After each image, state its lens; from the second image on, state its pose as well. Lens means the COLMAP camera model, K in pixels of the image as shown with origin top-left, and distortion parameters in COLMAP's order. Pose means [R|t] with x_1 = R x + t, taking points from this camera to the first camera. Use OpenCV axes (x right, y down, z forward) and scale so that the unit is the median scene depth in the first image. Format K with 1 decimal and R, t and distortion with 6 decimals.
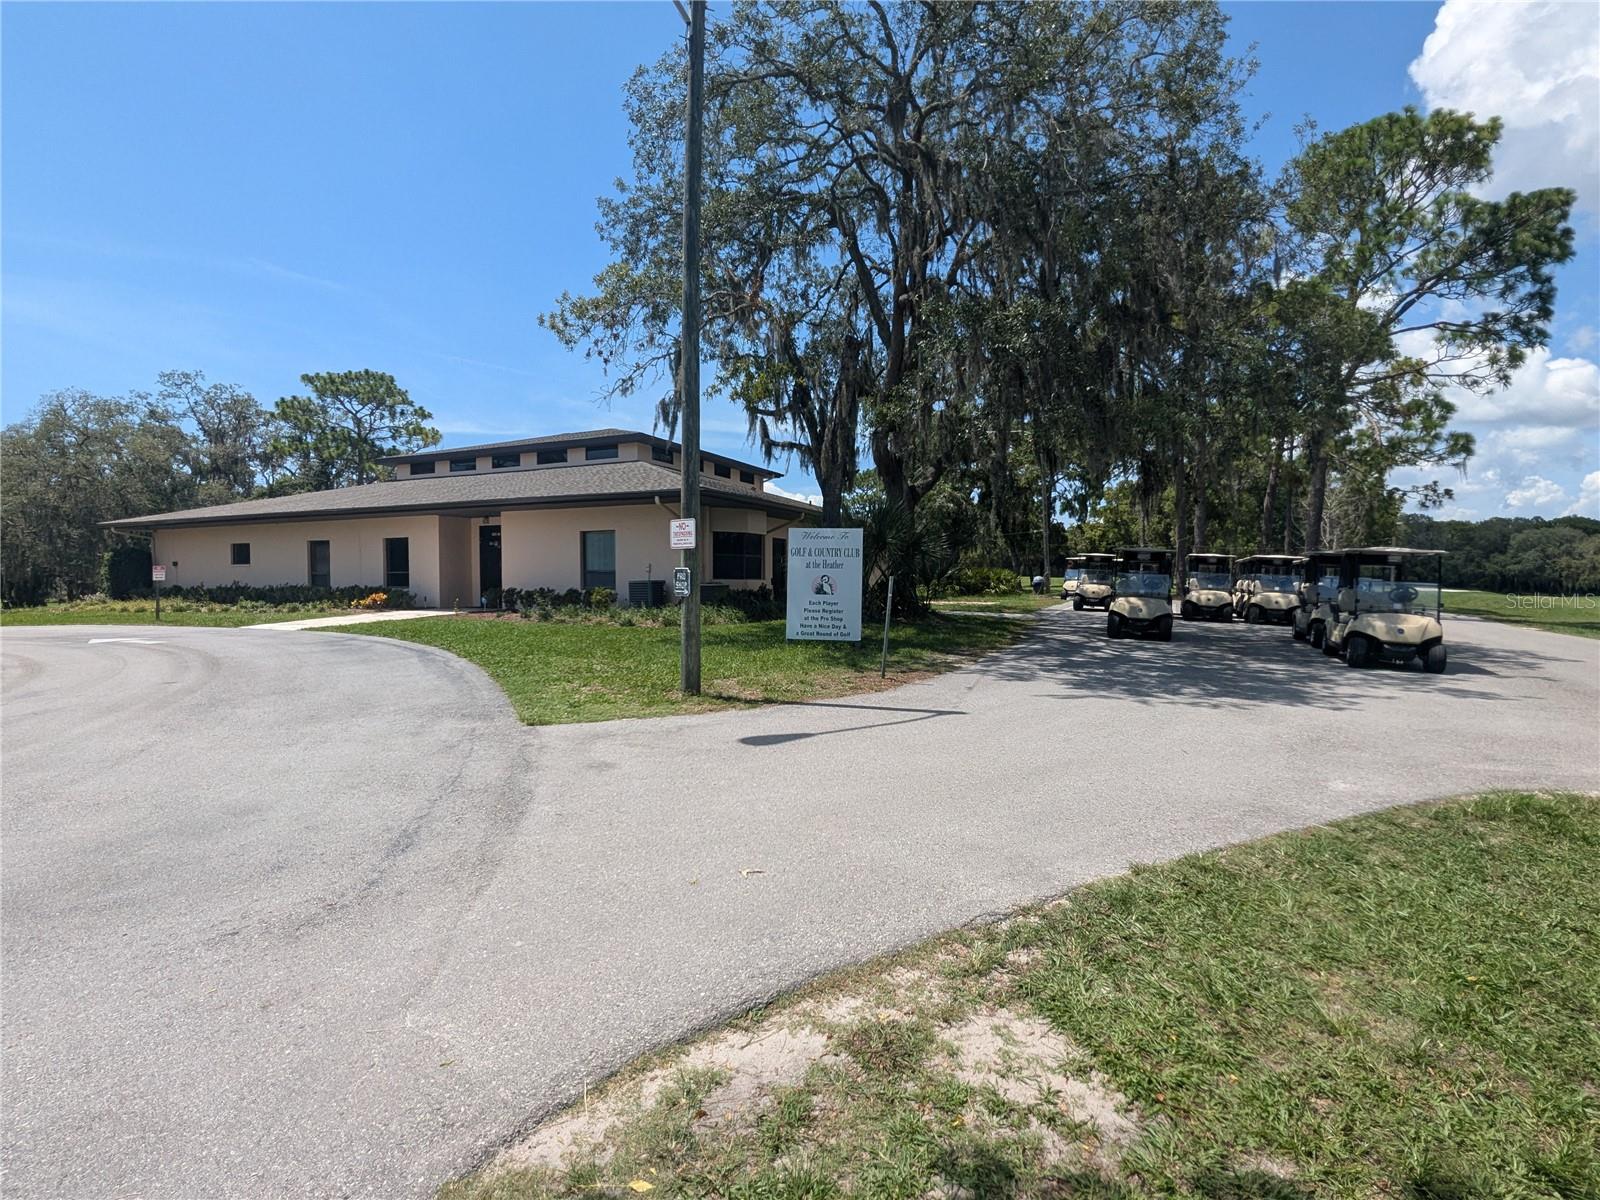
lens RADIAL K [[747.3, 0, 796.3], [0, 747.3, 604.9], [0, 0, 1]] dist [-0.012991, -0.001030]
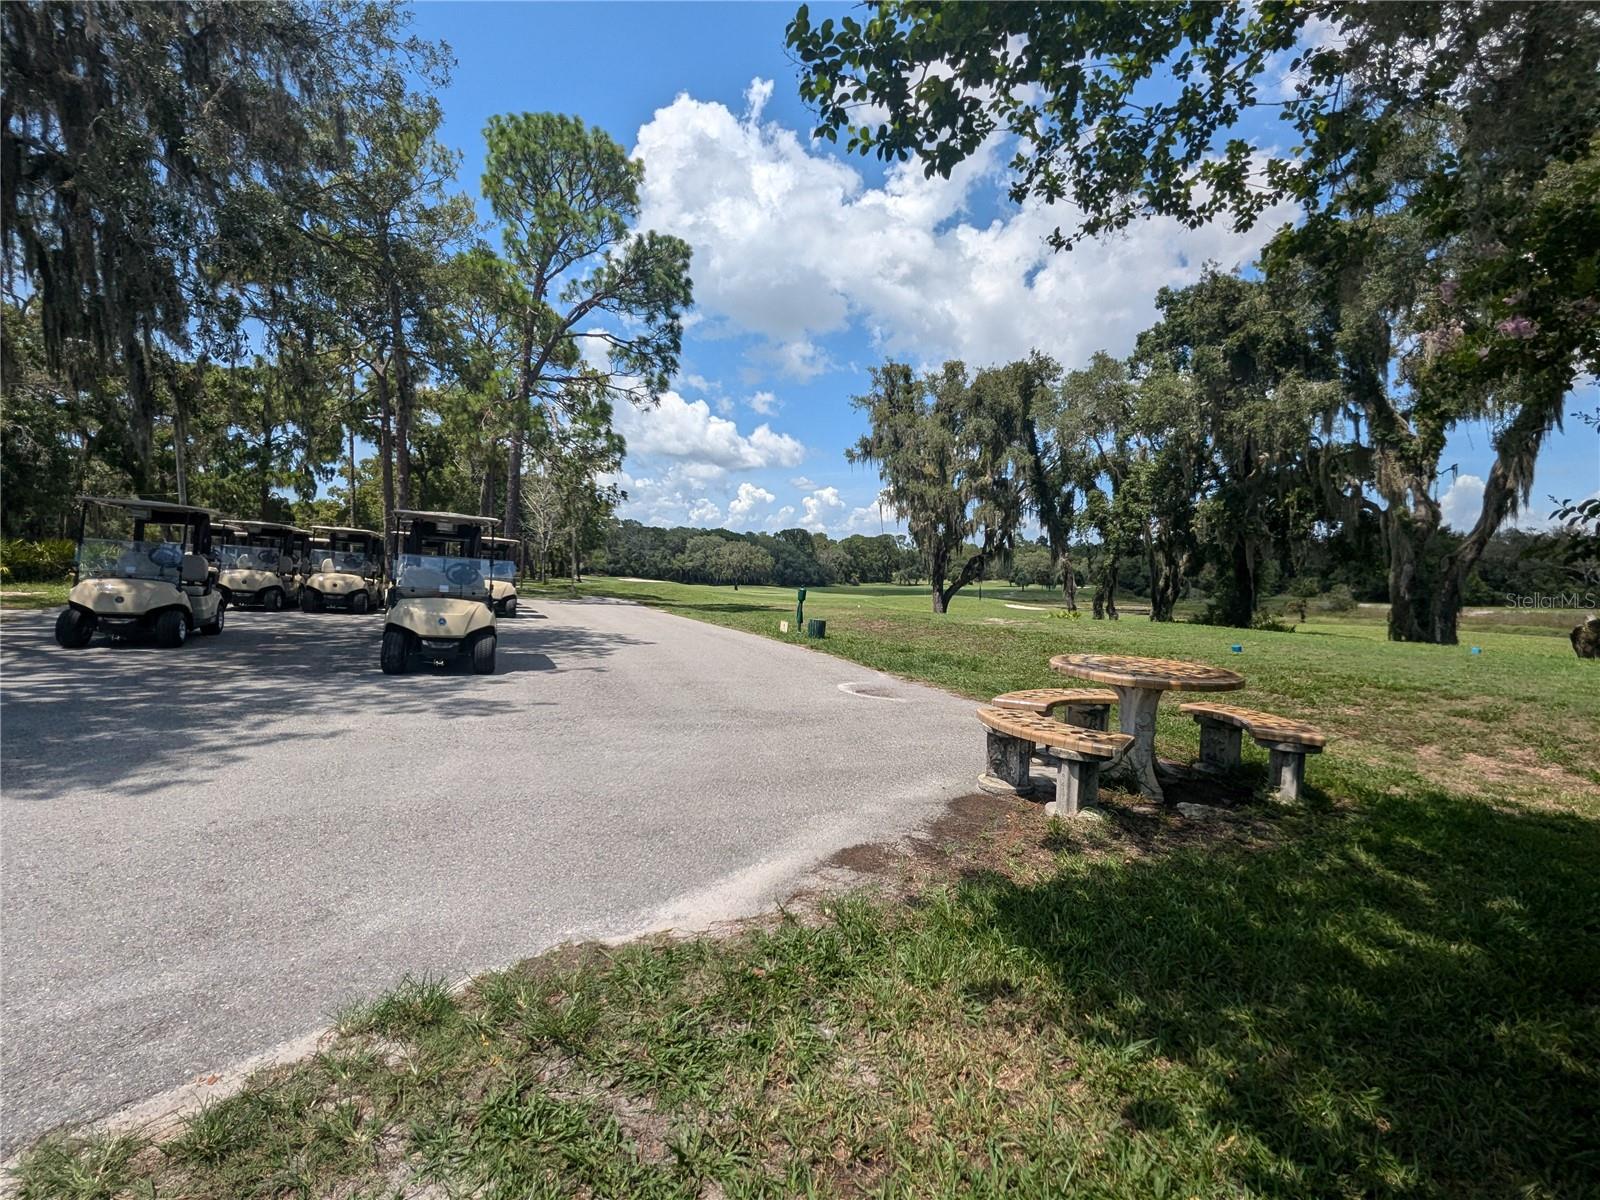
lens RADIAL K [[747.3, 0, 798.9], [0, 747.3, 595.3], [0, 0, 1]] dist [-0.012991, -0.001030]
pose [[0.611906, -0.011136, 0.790852, 0.181970], [0.010885, 0.999925, 0.005659, 0.003474], [-0.790855, 0.005145, 0.611982, 0.104129]]
